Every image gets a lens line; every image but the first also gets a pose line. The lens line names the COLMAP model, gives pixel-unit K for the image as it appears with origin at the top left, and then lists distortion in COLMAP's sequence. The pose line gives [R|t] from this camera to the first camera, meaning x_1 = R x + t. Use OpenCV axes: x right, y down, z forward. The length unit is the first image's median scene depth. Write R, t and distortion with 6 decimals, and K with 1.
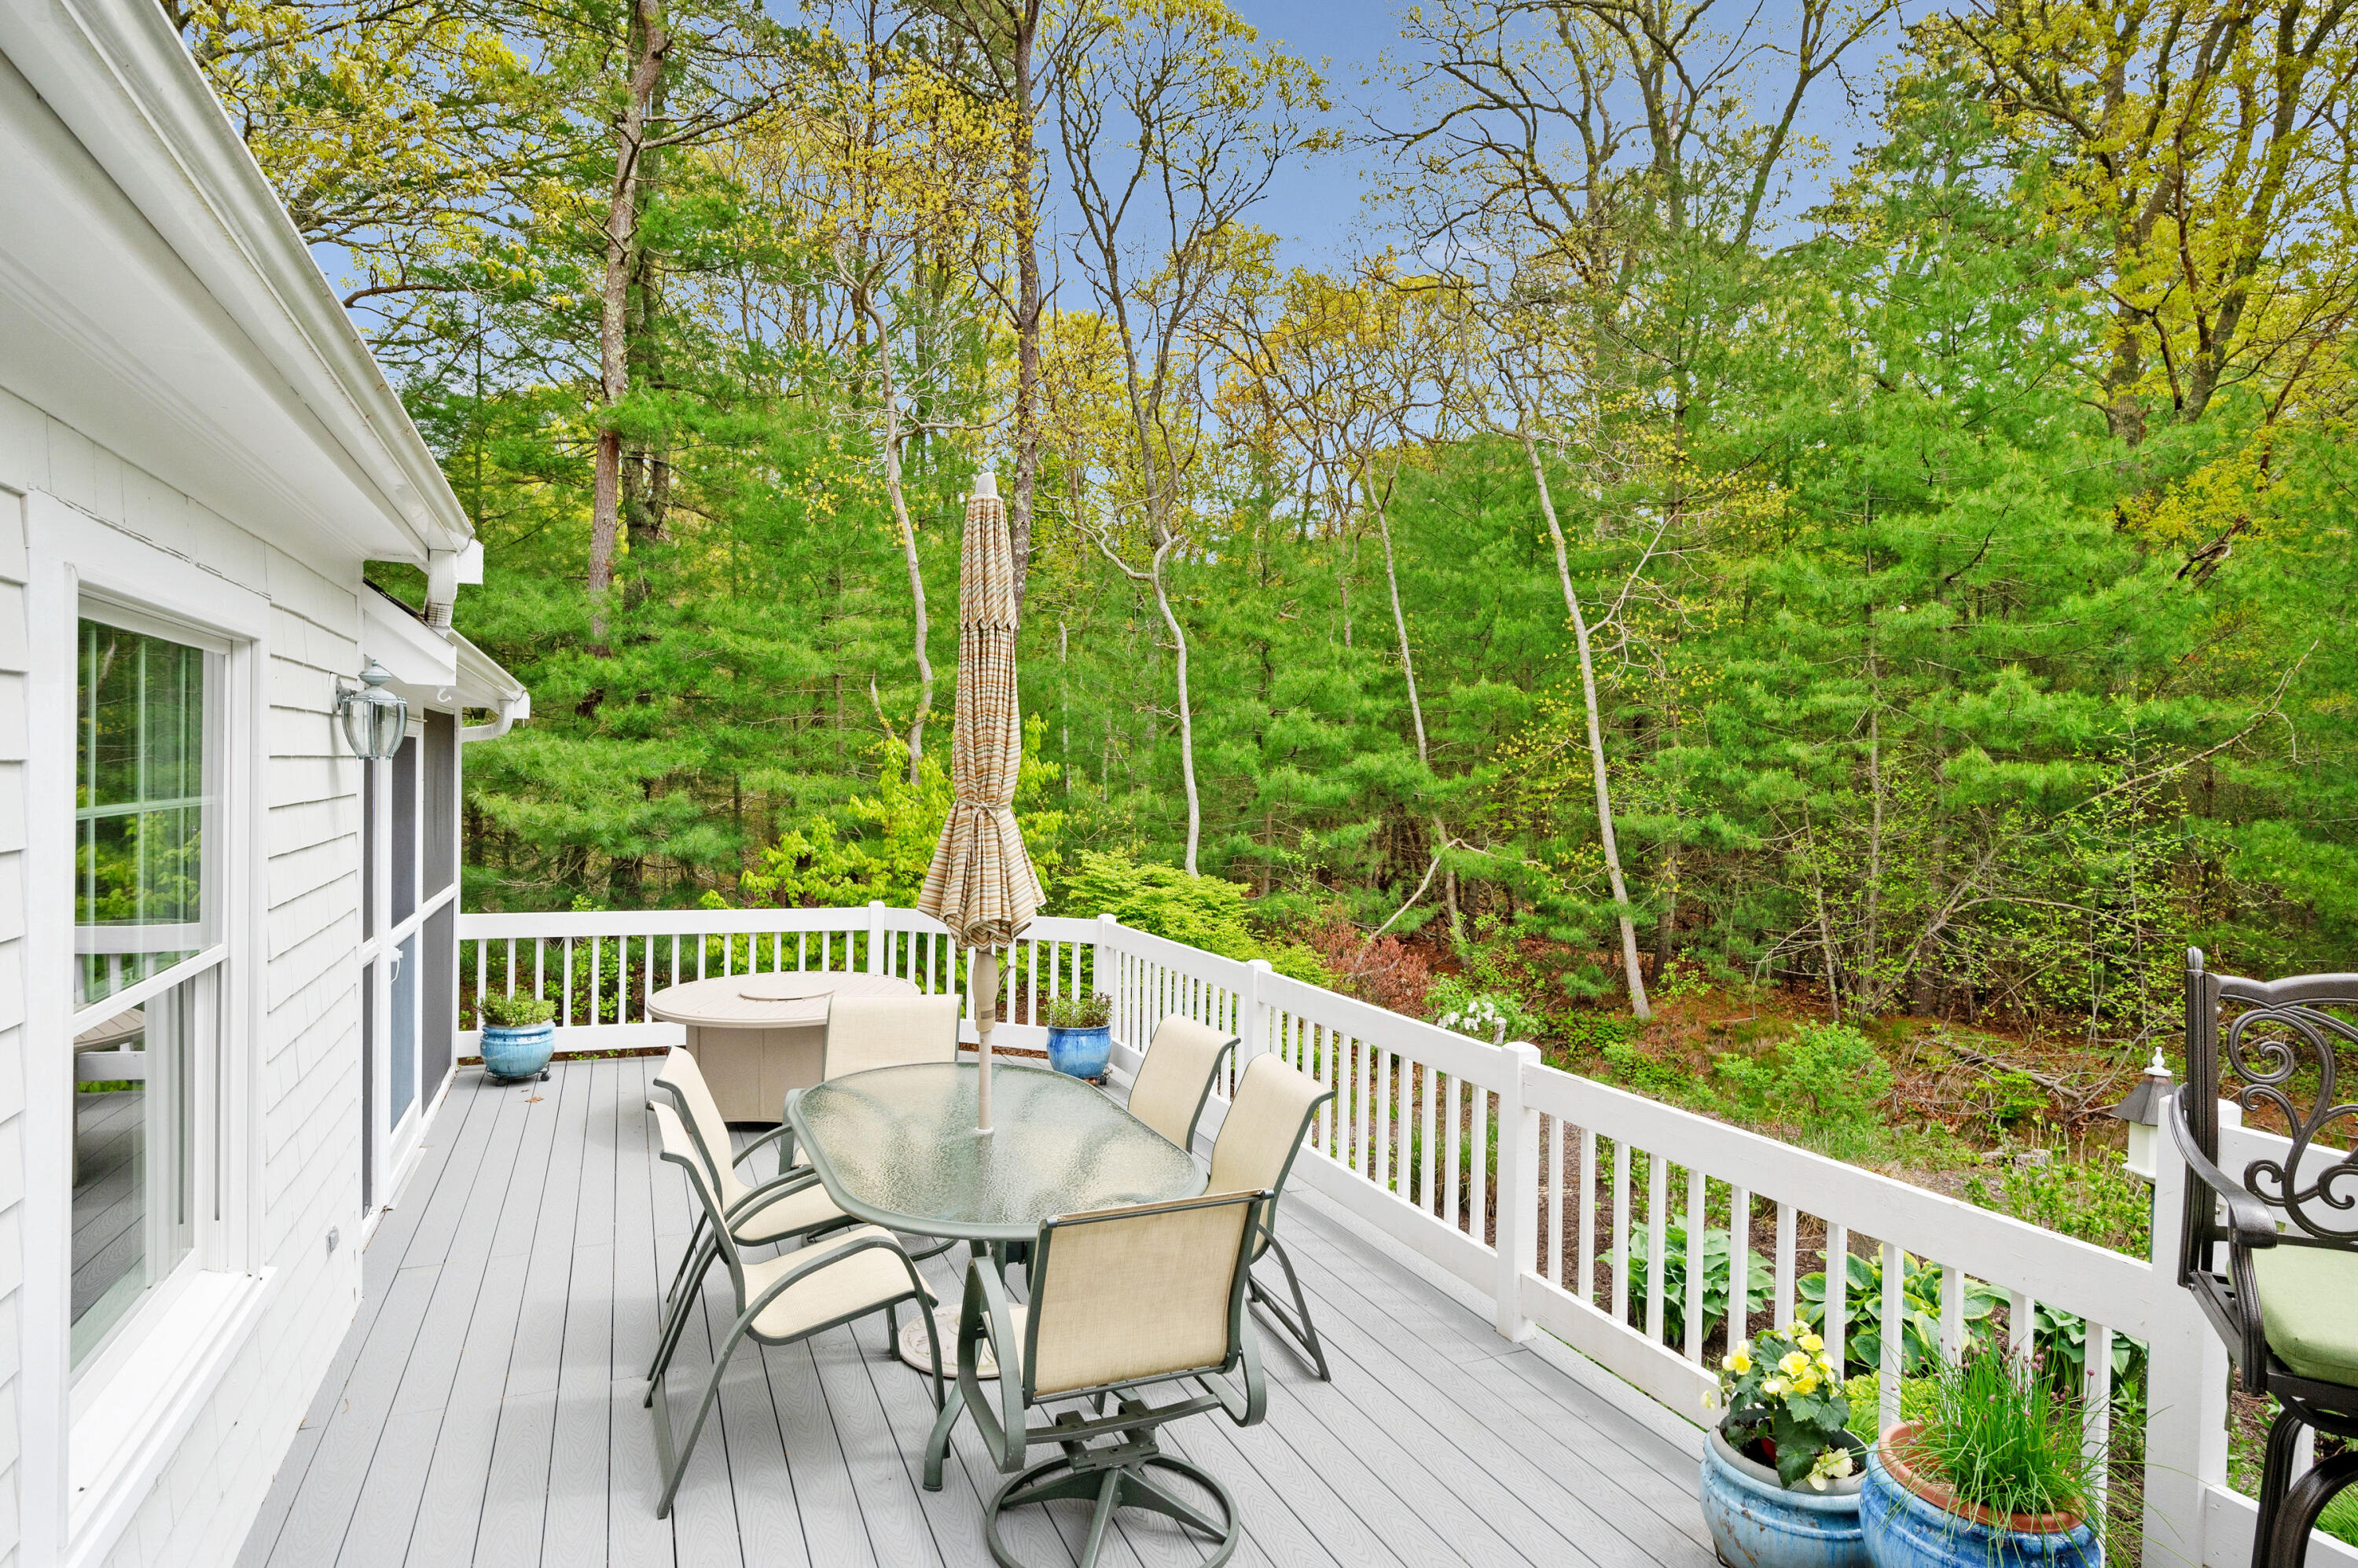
lens RADIAL K [[1270.8, 0, 1173.4], [0, 1270.8, 776.2], [0, 0, 1]] dist [-0.002594, 0.001083]
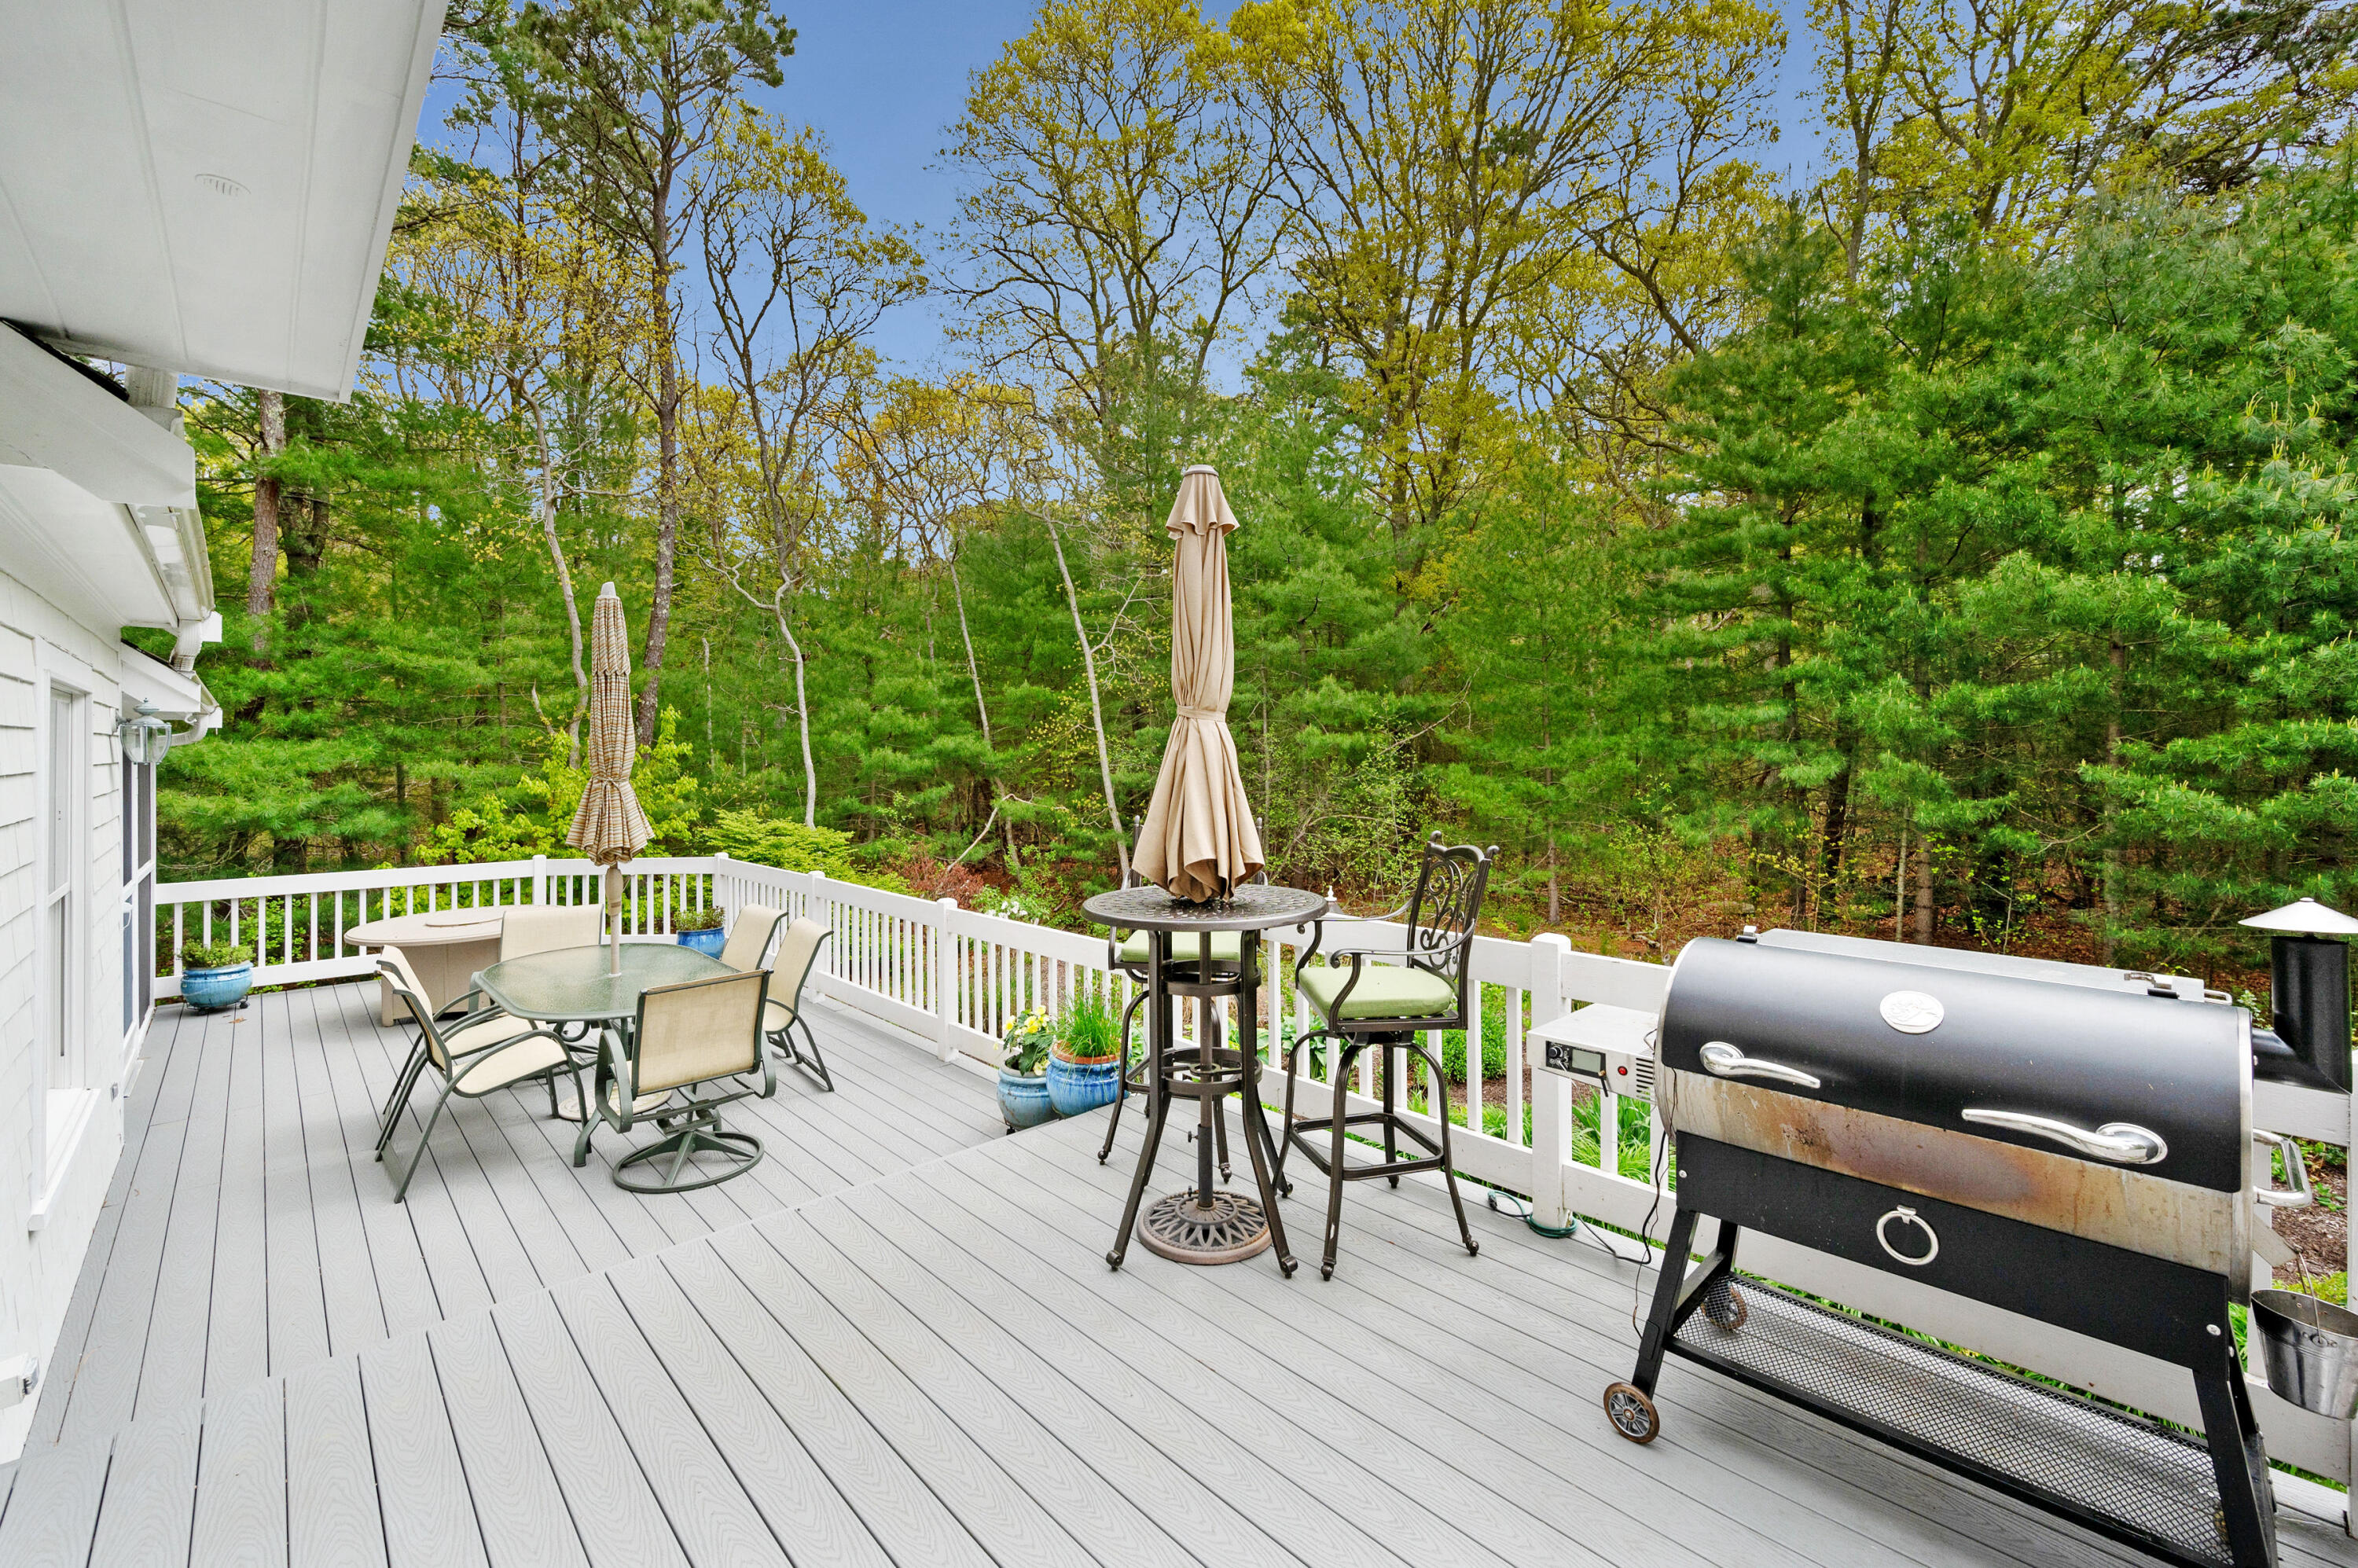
lens RADIAL K [[969.1, 0, 1166.1], [0, 969.1, 735.3], [0, 0, 1]] dist [0.002128, -0.000213]
pose [[0.941267, -0.022805, 0.336892, 0.027446], [0.028105, 0.999546, -0.010864, -0.000287], [-0.336491, 0.019694, 0.941481, -0.111551]]
